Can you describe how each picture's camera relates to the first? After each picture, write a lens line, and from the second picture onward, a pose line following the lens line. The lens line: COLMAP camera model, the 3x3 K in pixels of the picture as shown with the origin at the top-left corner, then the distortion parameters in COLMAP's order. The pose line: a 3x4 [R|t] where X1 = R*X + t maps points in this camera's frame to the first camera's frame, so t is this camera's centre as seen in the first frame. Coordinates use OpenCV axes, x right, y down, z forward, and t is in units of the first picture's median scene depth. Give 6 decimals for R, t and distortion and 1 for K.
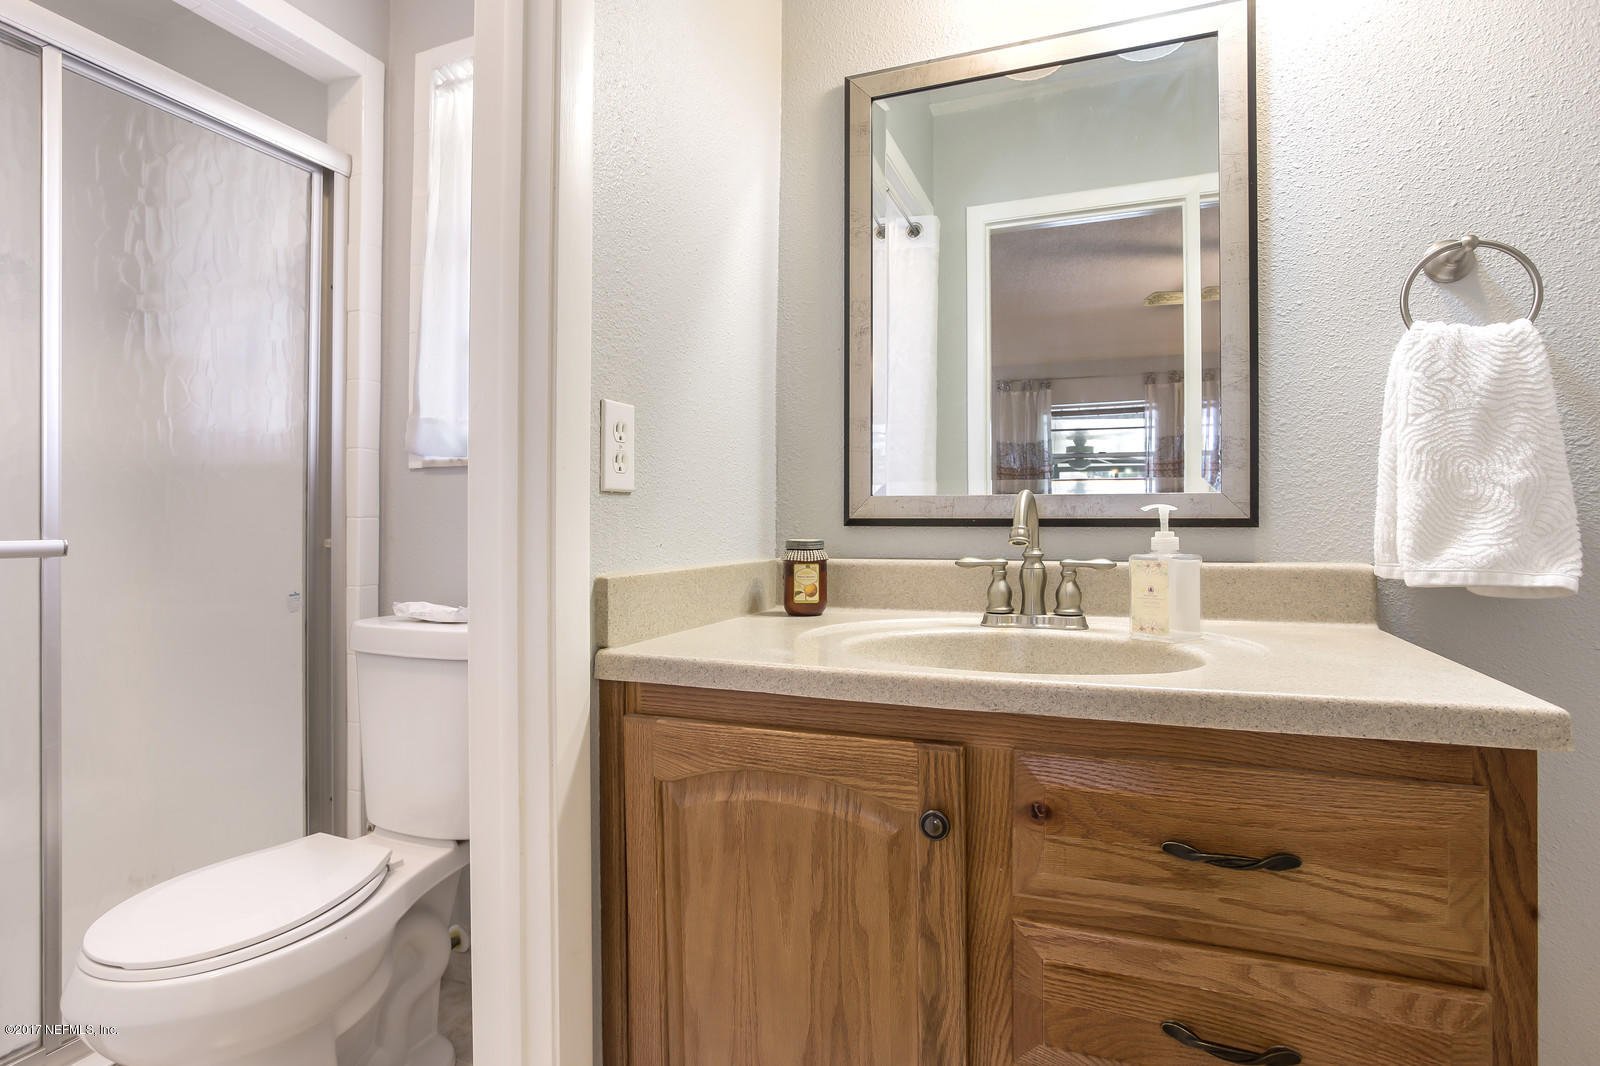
lens RADIAL K [[810.7, 0, 807.6], [0, 810.7, 517.7], [0, 0, 1]] dist [-0.051911, 0.025100]
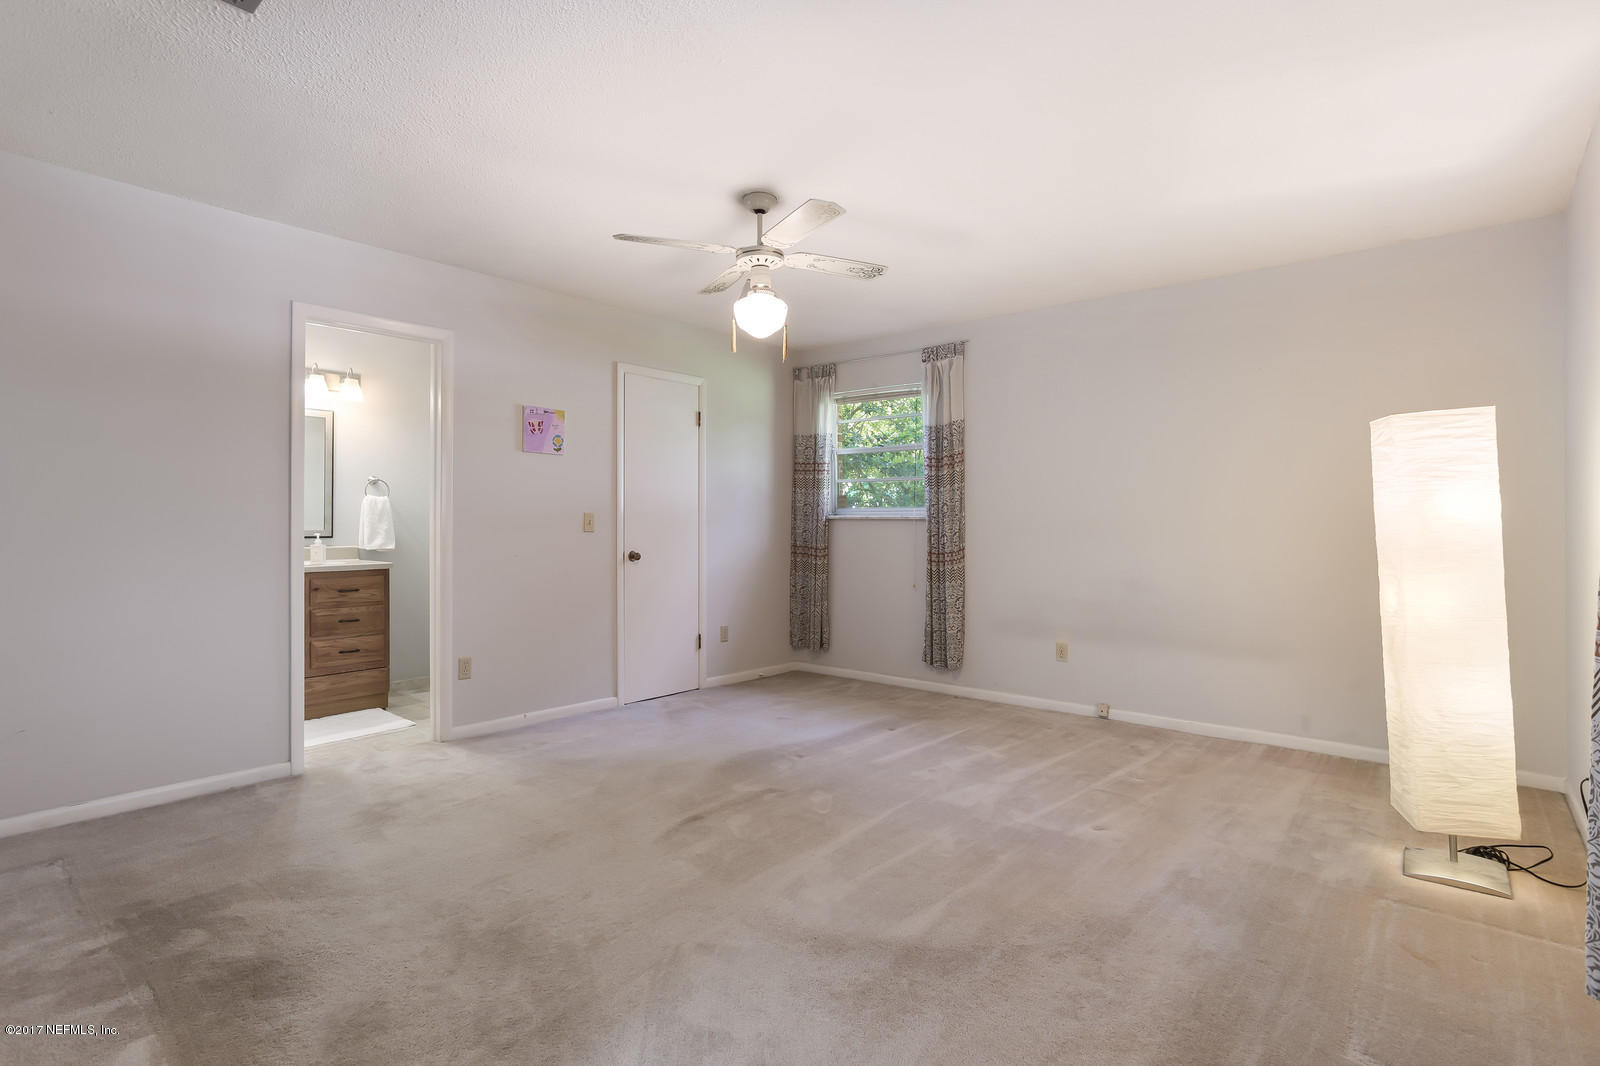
lens RADIAL K [[813.6, 0, 796.7], [0, 813.6, 505.2], [0, 0, 1]] dist [-0.042882, 0.022129]
pose [[0.332622, 0.015838, 0.942927, -3.207254], [-0.005148, 0.999875, -0.014978, -0.131947], [-0.943046, 0.000128, 0.332661, -3.324194]]
